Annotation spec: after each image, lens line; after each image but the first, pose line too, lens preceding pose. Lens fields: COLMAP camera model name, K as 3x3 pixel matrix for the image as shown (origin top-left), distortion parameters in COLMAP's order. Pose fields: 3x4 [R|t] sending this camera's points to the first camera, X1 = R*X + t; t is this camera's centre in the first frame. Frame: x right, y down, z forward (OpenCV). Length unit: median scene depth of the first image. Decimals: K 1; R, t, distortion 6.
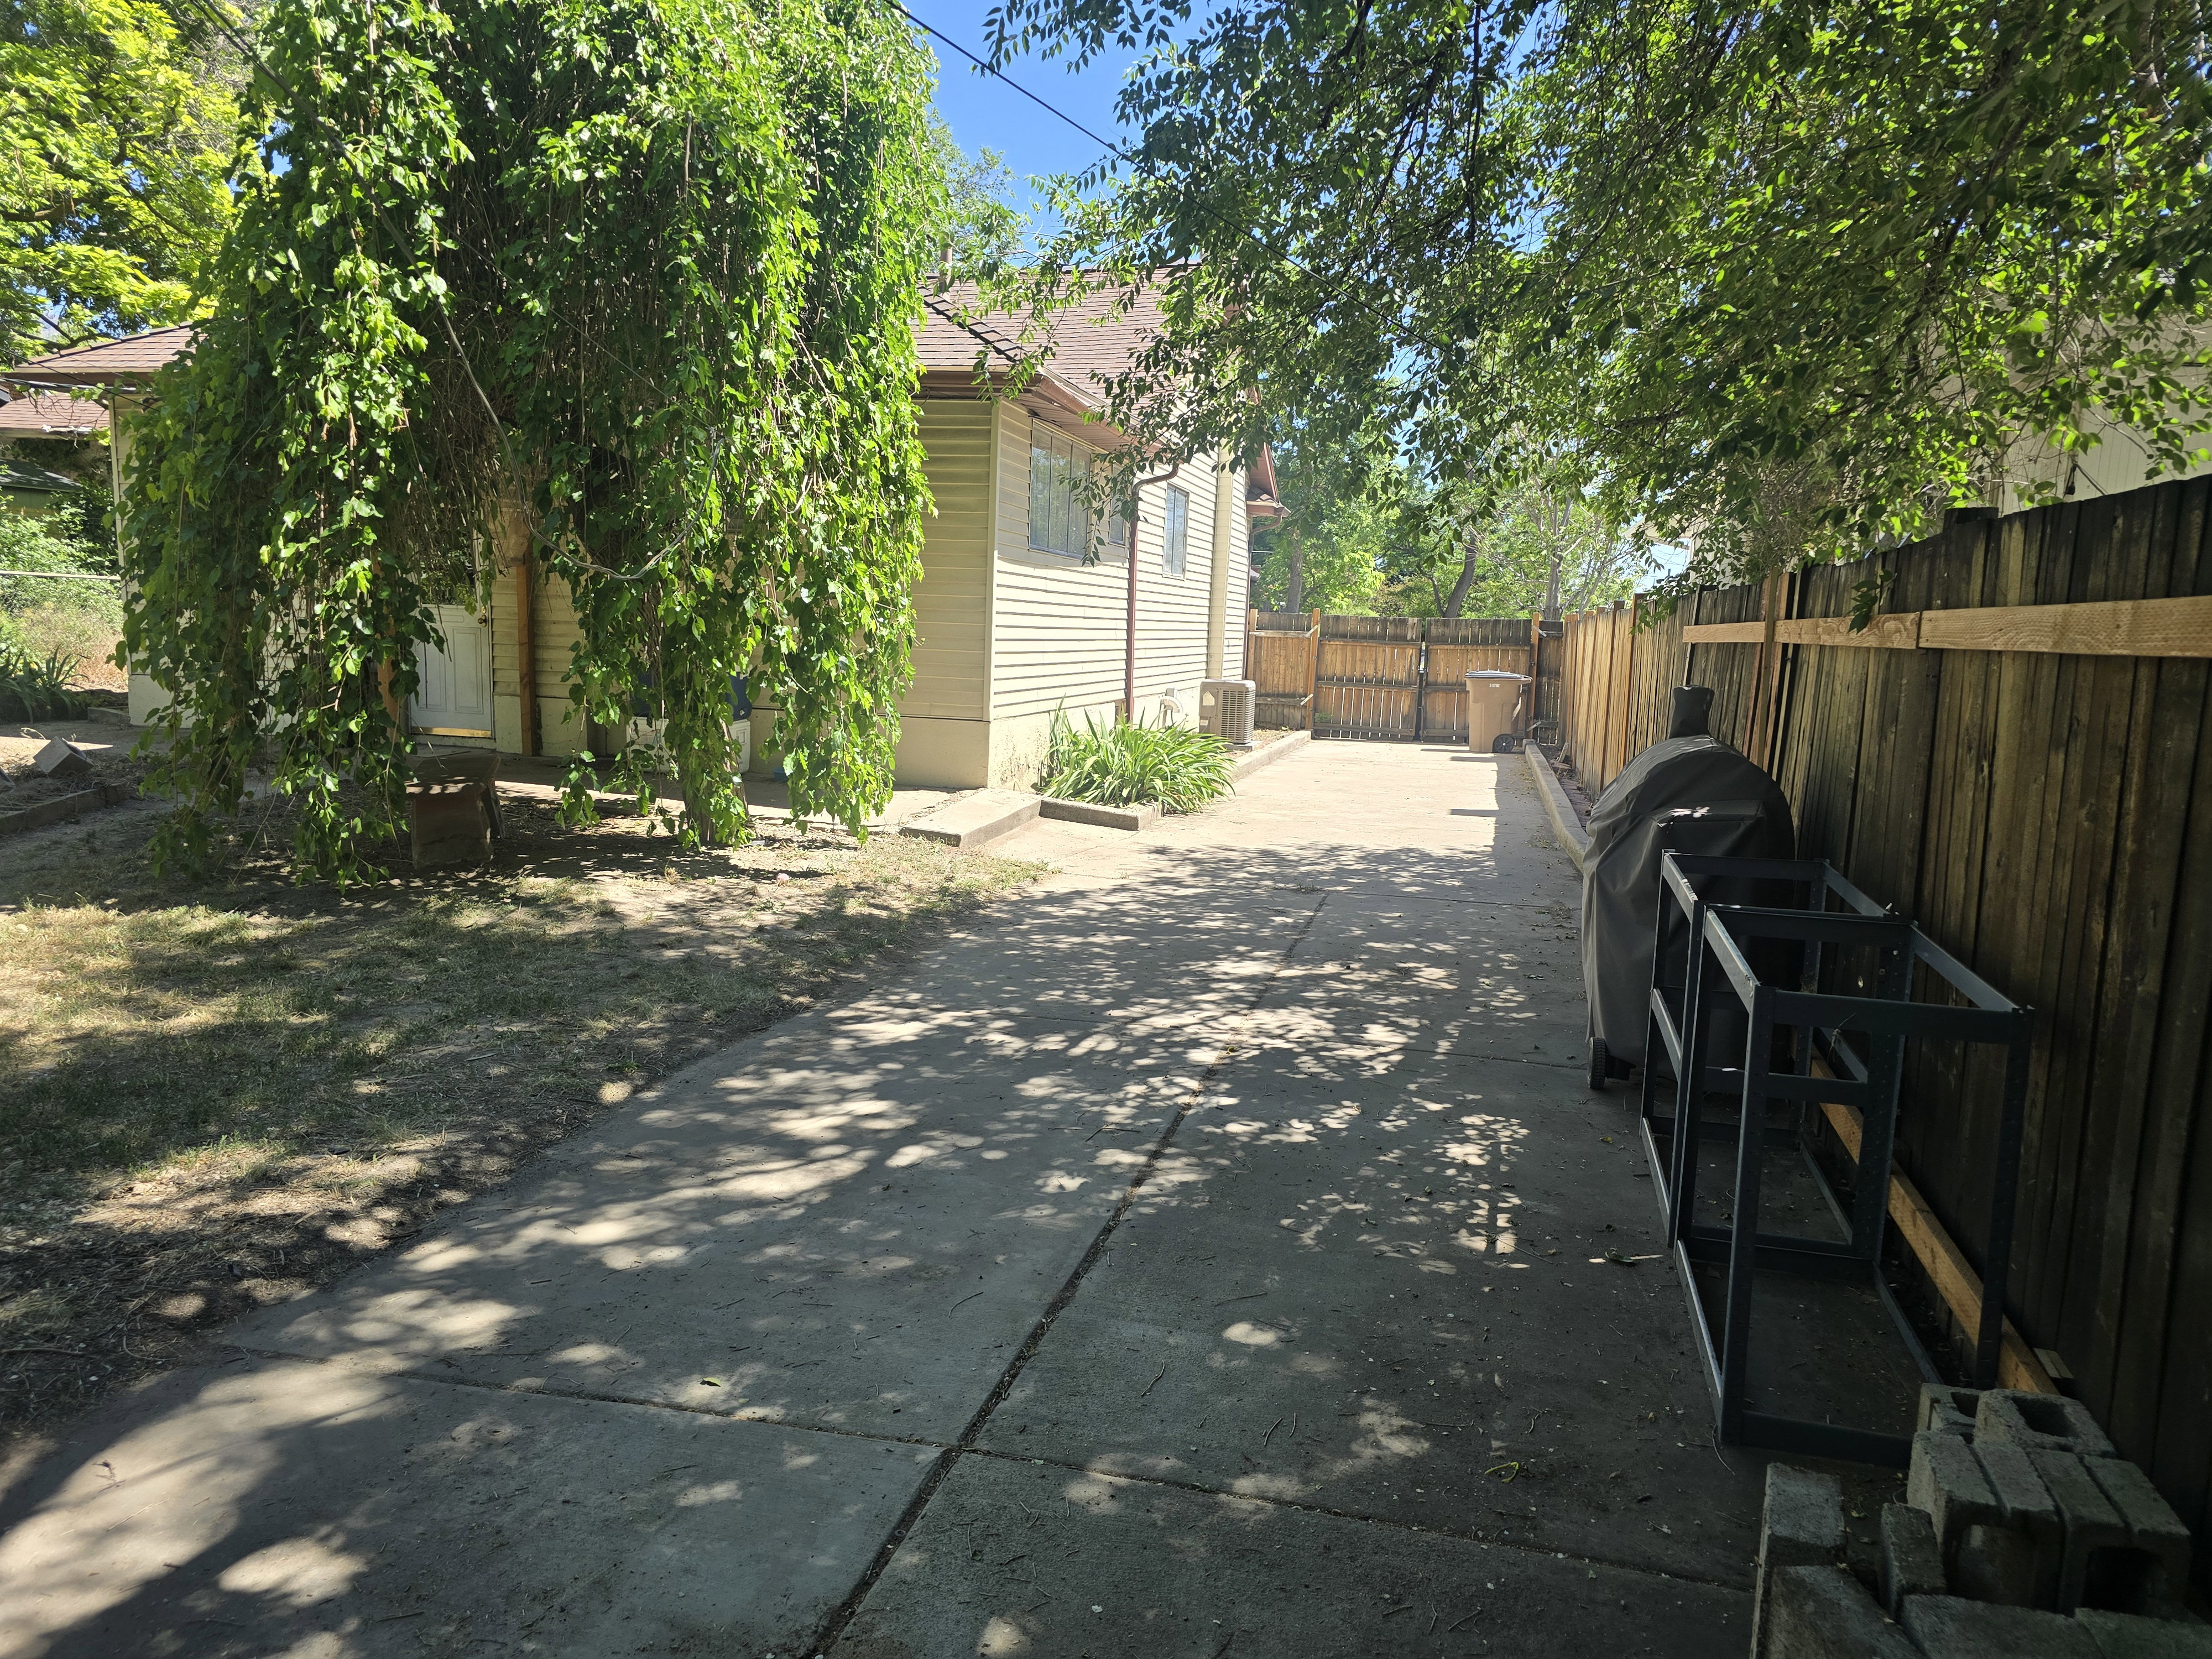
lens RADIAL K [[1496.9, 0, 1108.6], [0, 1496.9, 821.1], [0, 0, 1]] dist [0.055610, -0.046232]
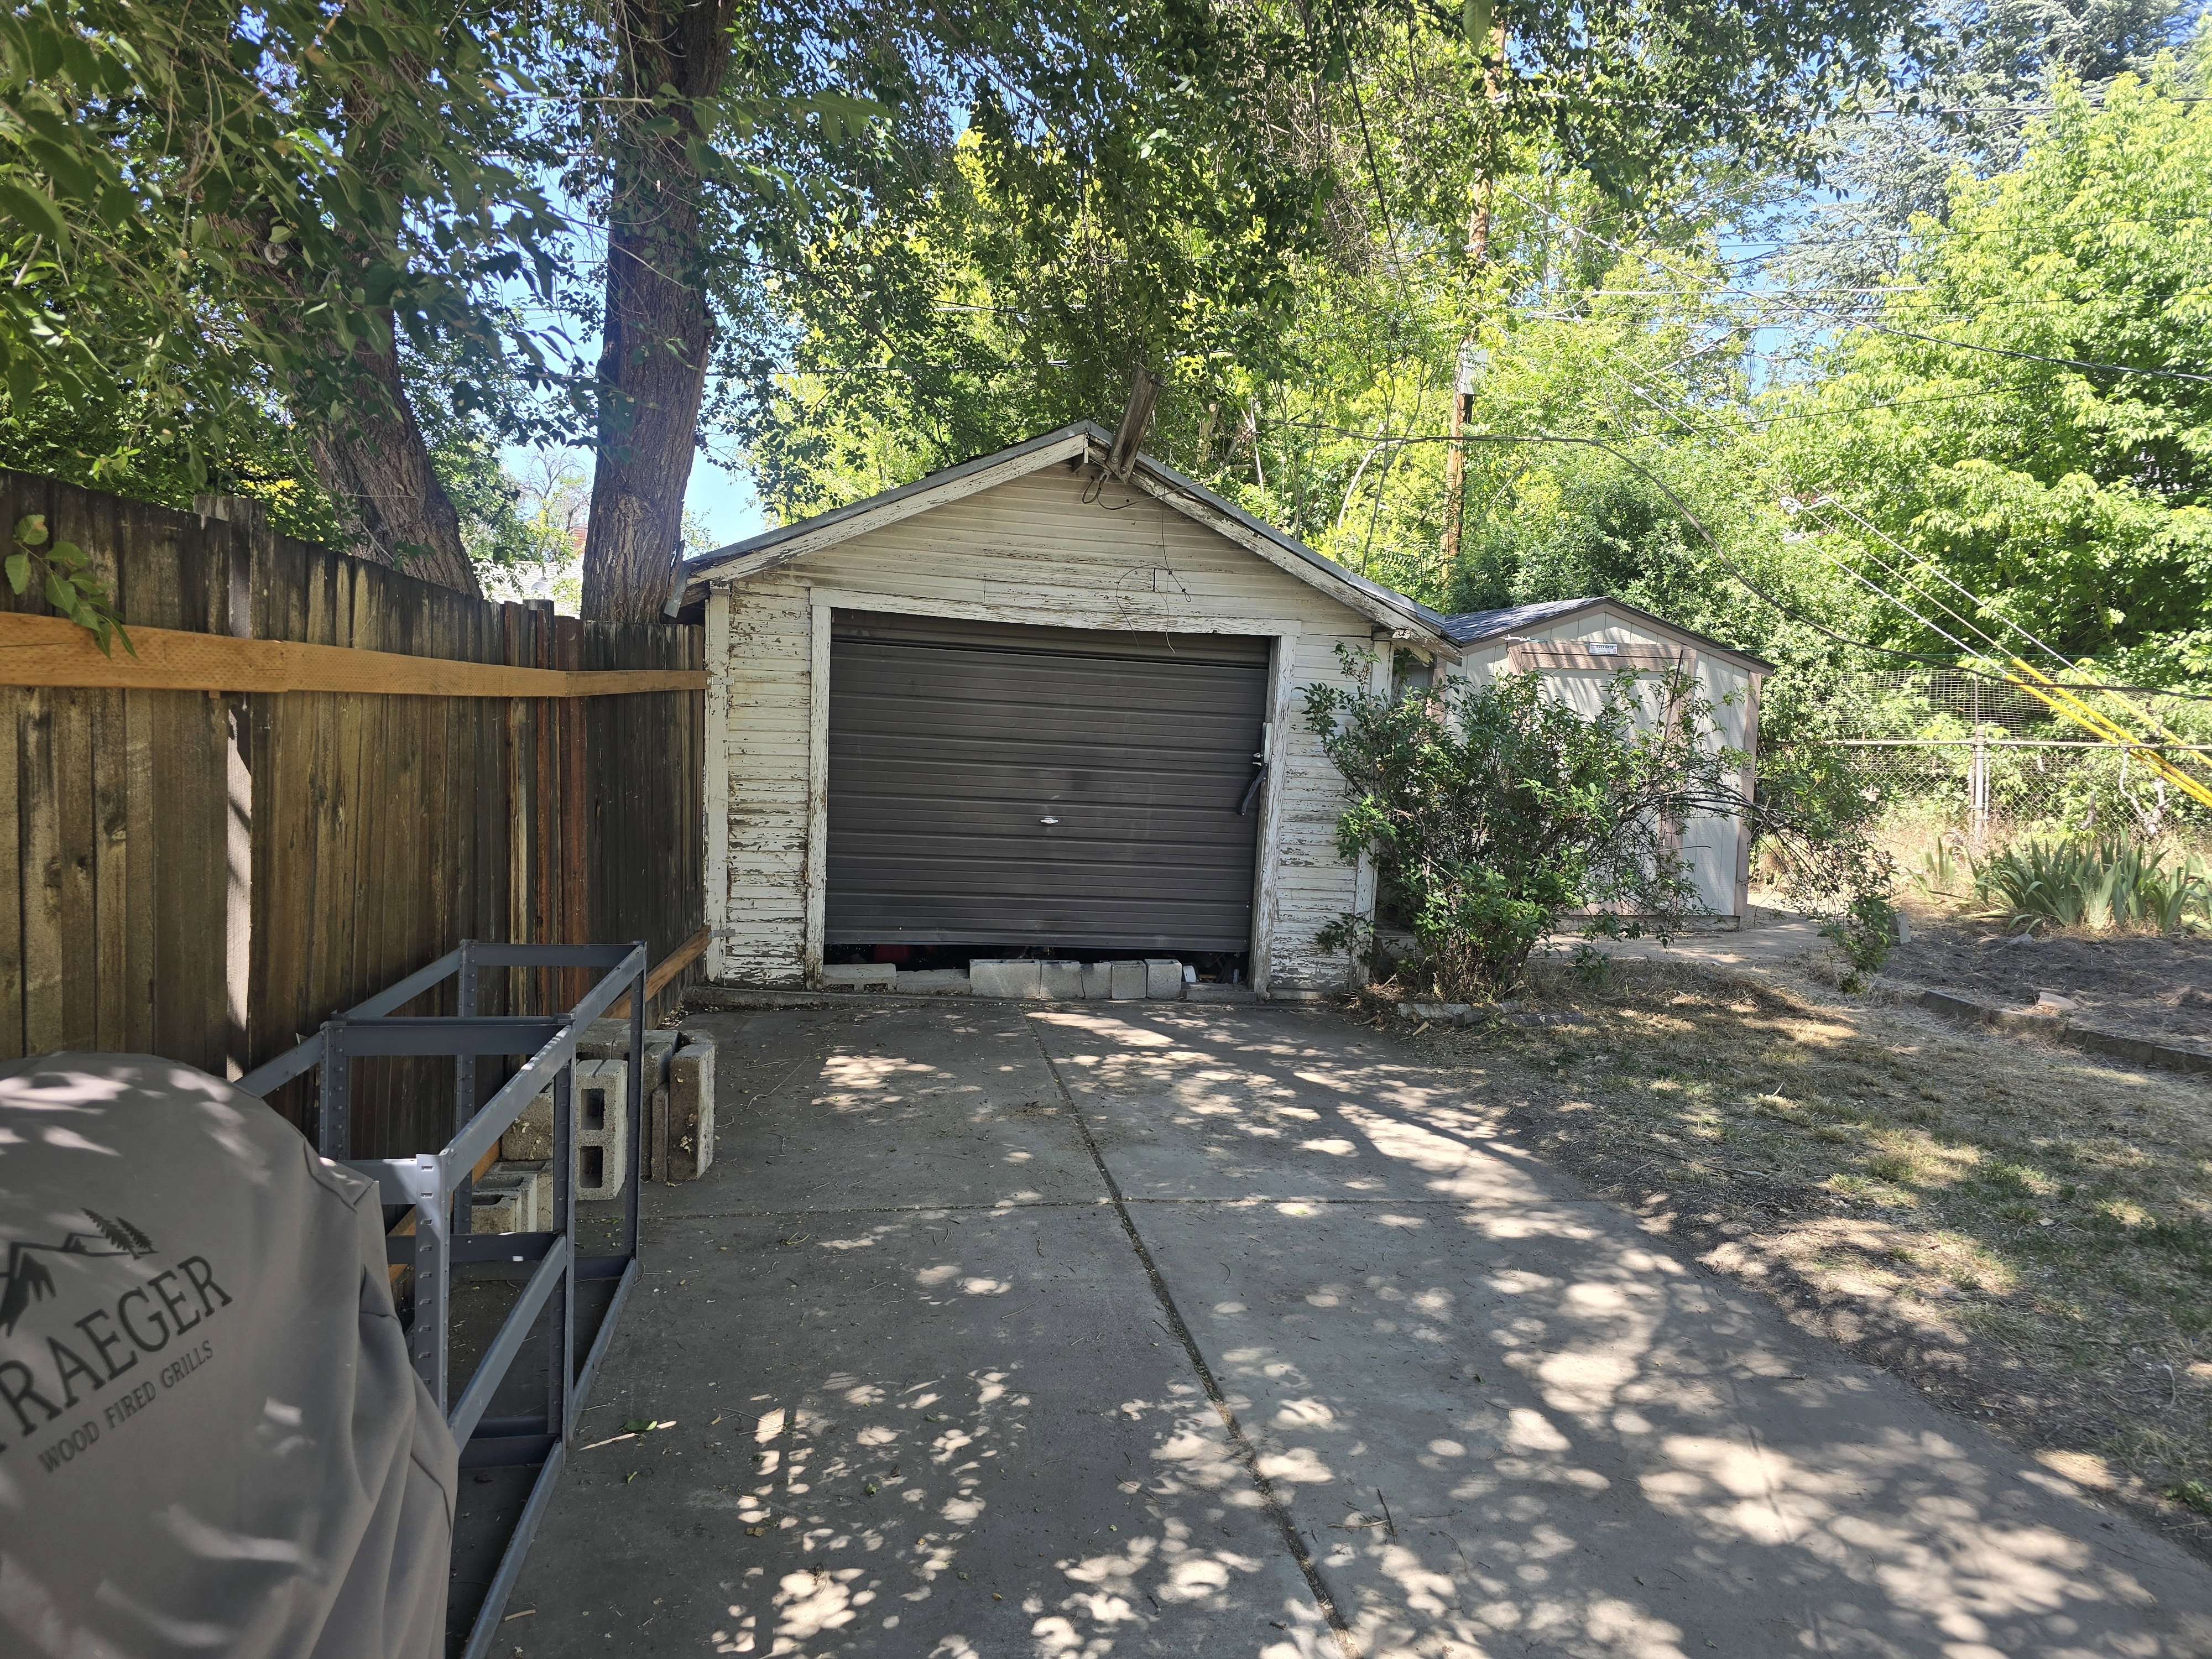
lens RADIAL K [[1496.9, 0, 1108.6], [0, 1496.9, 821.1], [0, 0, 1]] dist [0.055610, -0.046232]
pose [[-0.910360, -0.027374, -0.412911, 0.390291], [-0.110537, 0.977640, 0.178892, -0.192912], [0.398781, 0.208498, -0.893030, 1.527380]]
